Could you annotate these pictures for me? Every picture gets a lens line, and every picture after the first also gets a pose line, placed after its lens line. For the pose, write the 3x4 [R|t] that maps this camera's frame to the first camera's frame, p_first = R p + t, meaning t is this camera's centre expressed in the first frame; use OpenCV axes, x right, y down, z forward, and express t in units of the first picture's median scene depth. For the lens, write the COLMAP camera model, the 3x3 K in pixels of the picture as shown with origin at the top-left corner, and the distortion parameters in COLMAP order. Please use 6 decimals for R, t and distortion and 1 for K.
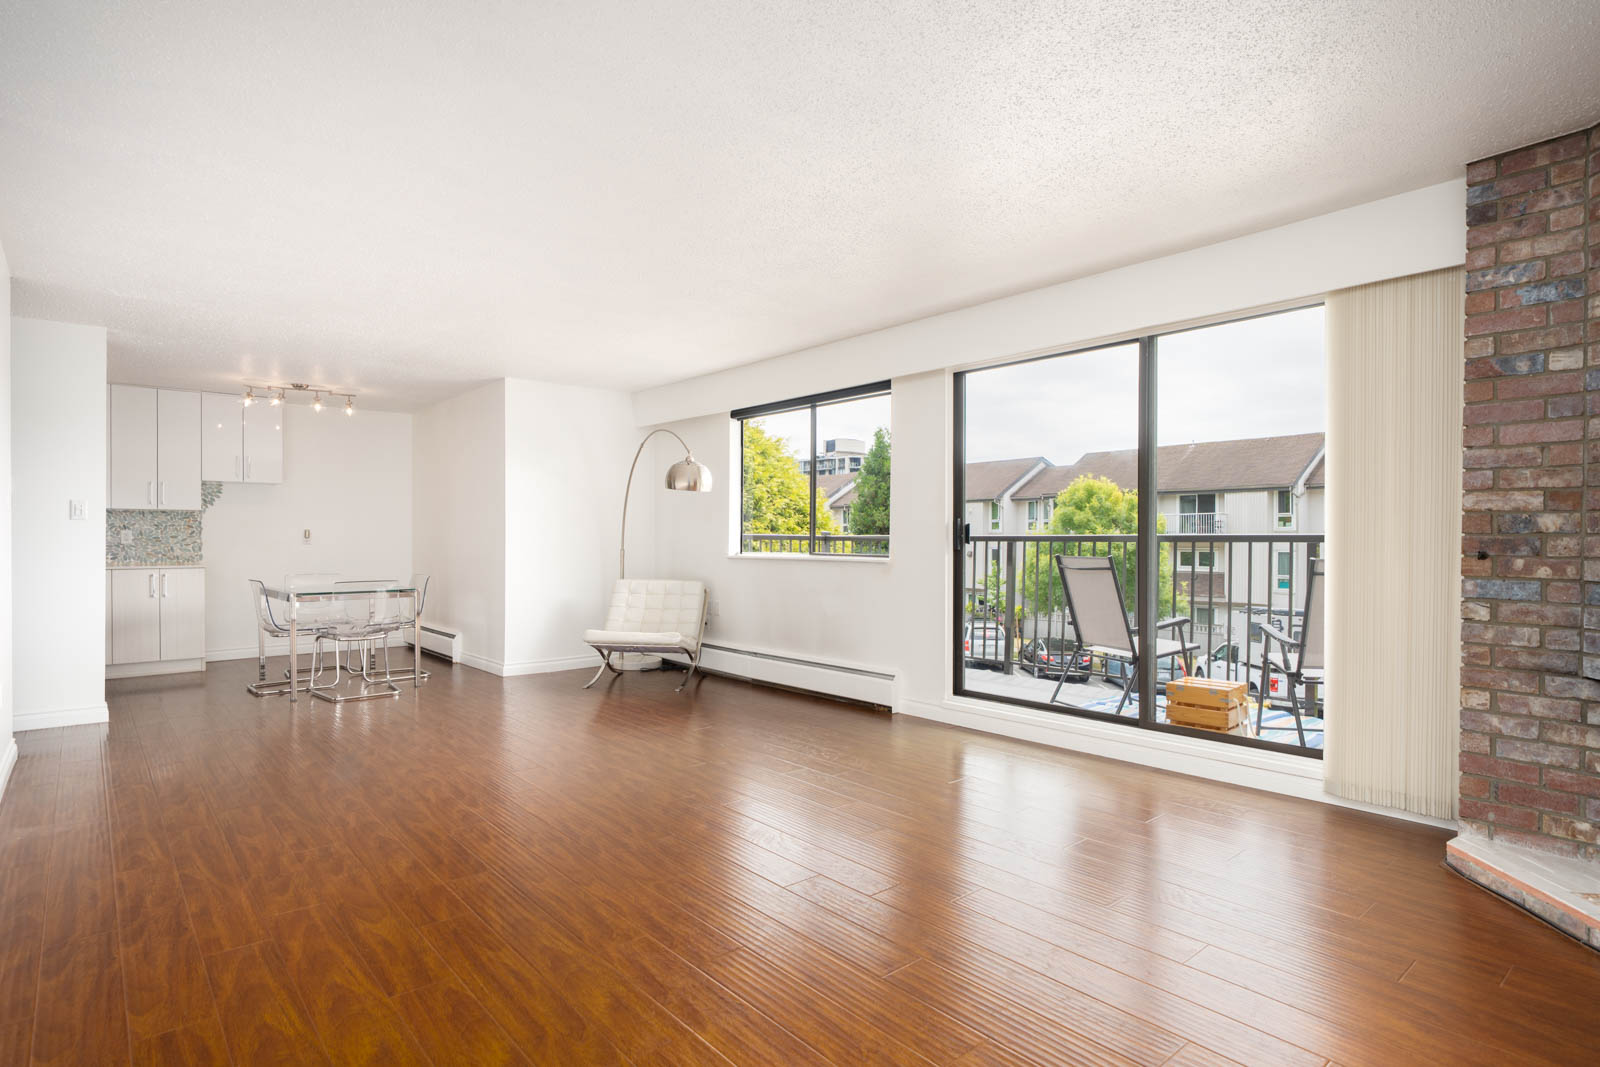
lens RADIAL K [[854.5, 0, 792.3], [0, 854.5, 538.0], [0, 0, 1]] dist [-0.005359, 0.011464]
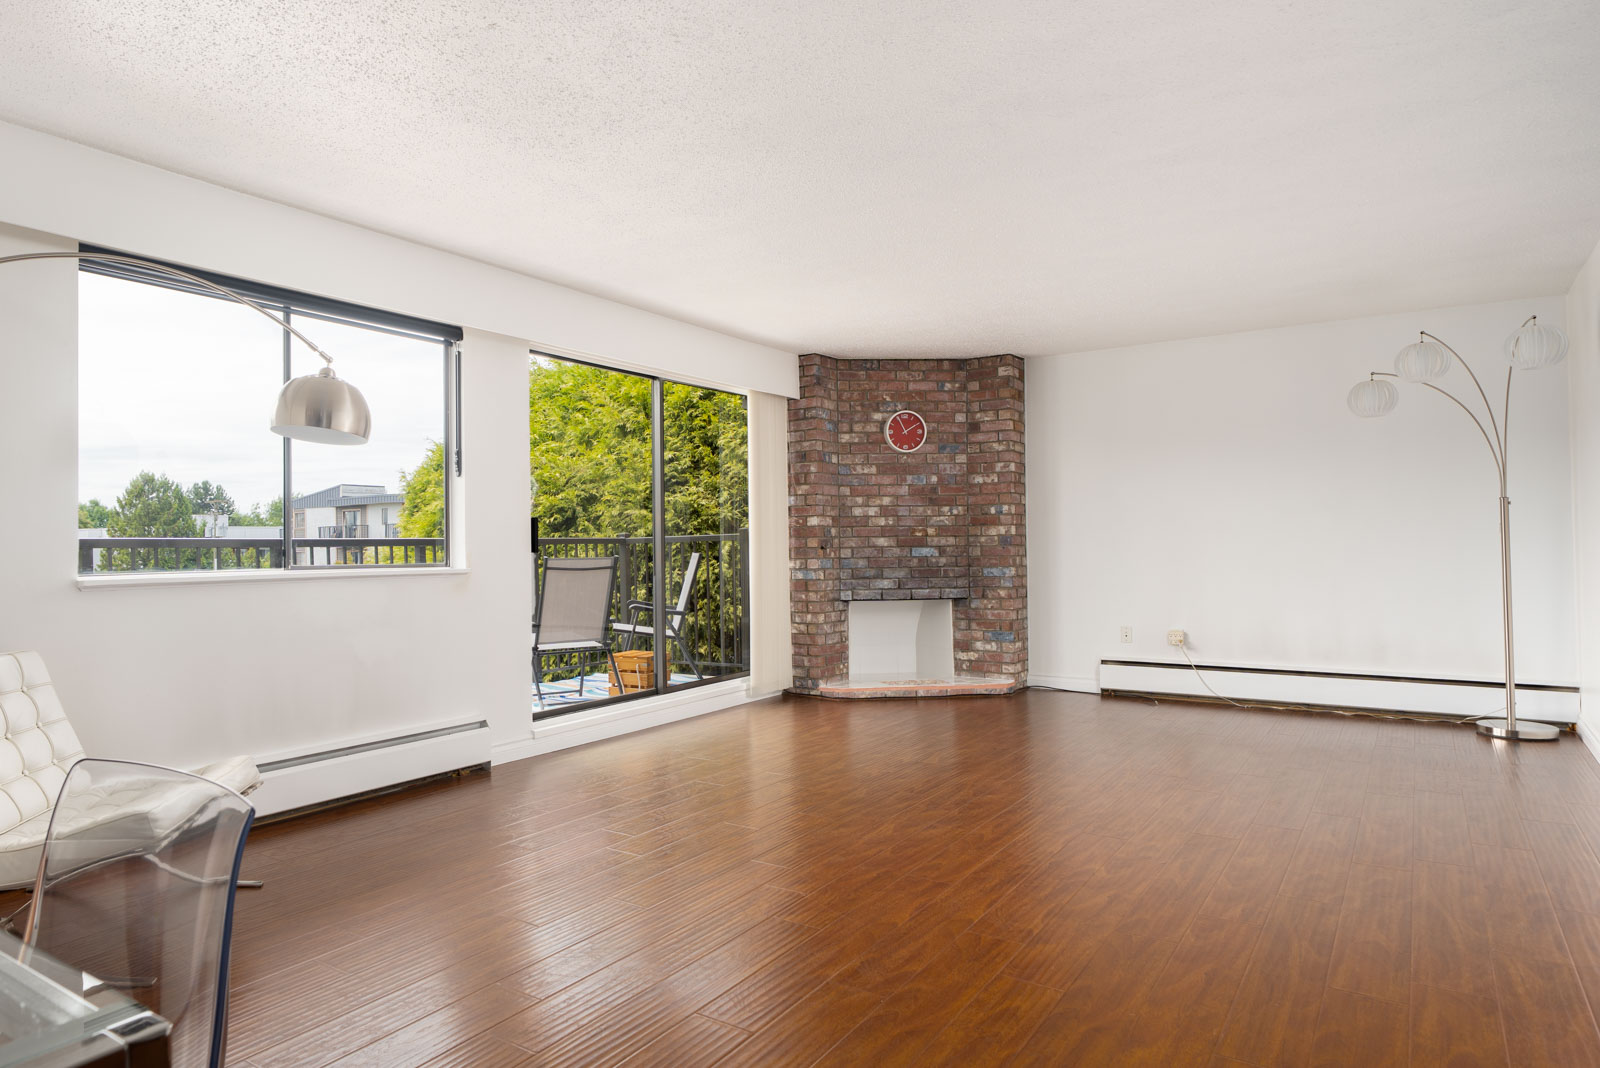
lens RADIAL K [[1018.6, 0, 607.0], [0, 1018.6, 531.4], [0, 0, 1]] dist [-0.016340, 0.012019]
pose [[-0.195604, 0.012505, 0.980603, -0.755668], [0.008003, 0.999906, -0.011155, 0.002633], [-0.980650, 0.005666, -0.195685, 1.010708]]
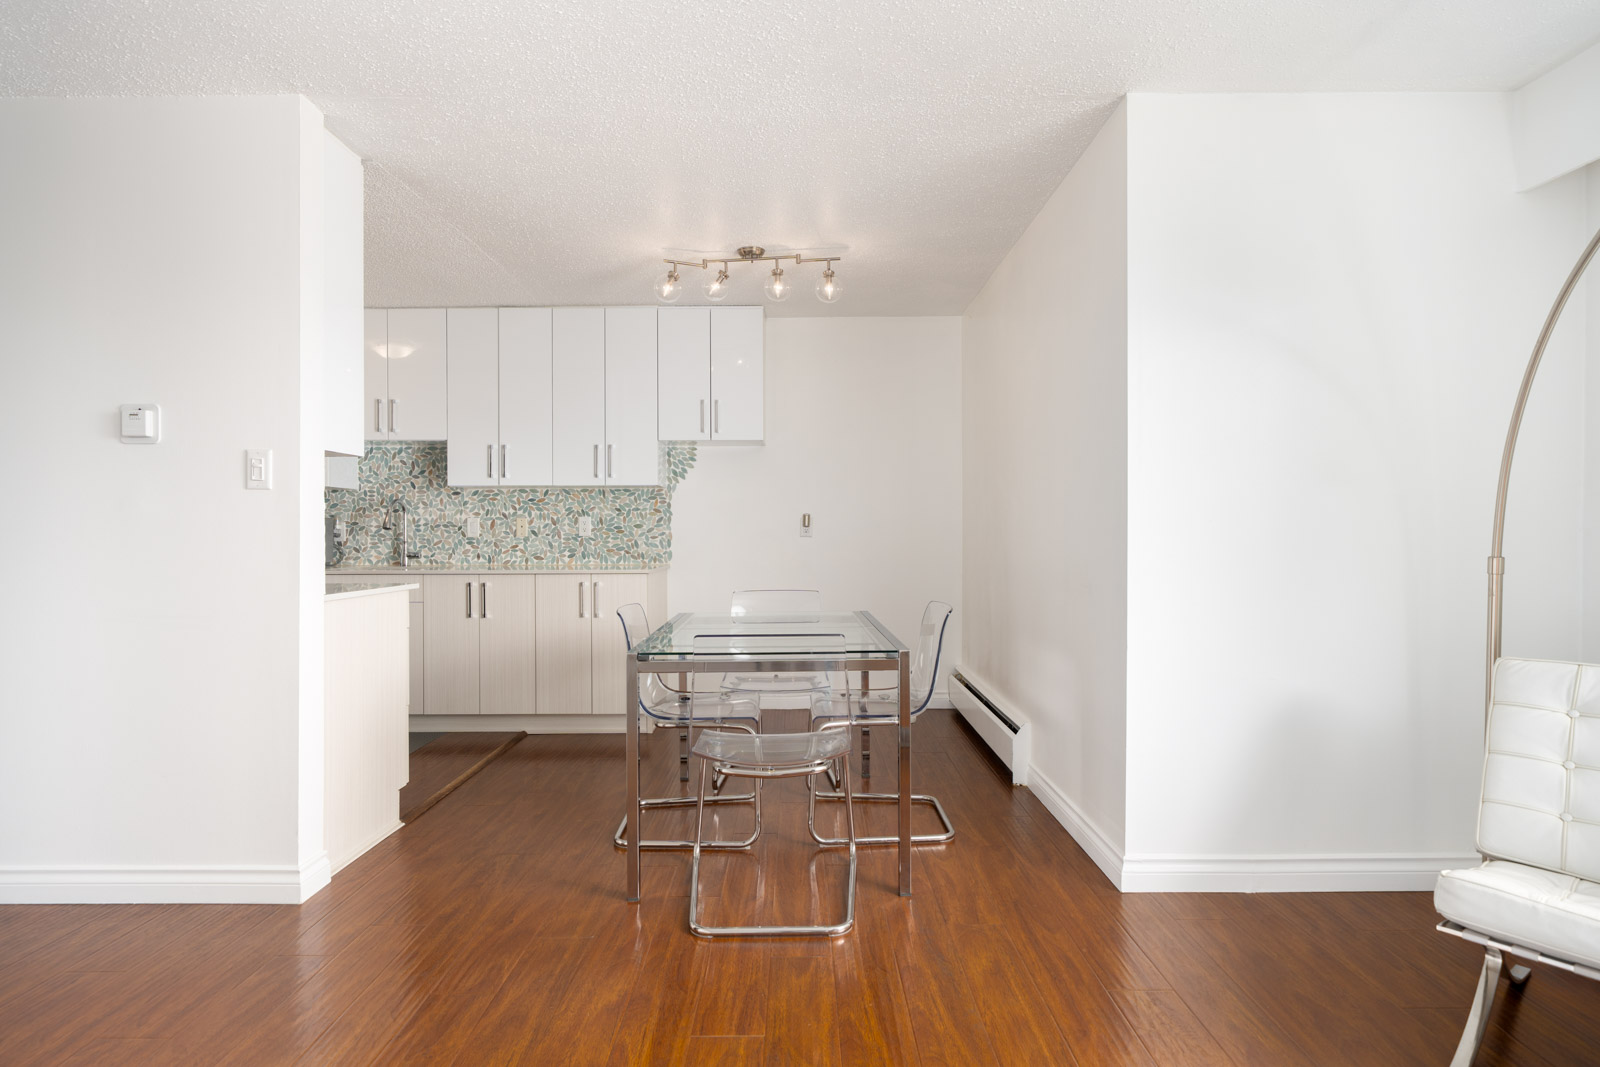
lens RADIAL K [[854.5, 0, 790.3], [0, 854.5, 536.0], [0, 0, 1]] dist [-0.005359, 0.011464]
pose [[0.763401, 0.003293, -0.645917, -0.246296], [0.000859, 0.999981, 0.006114, 0.003801], [0.645924, -0.005222, 0.763384, 0.743142]]
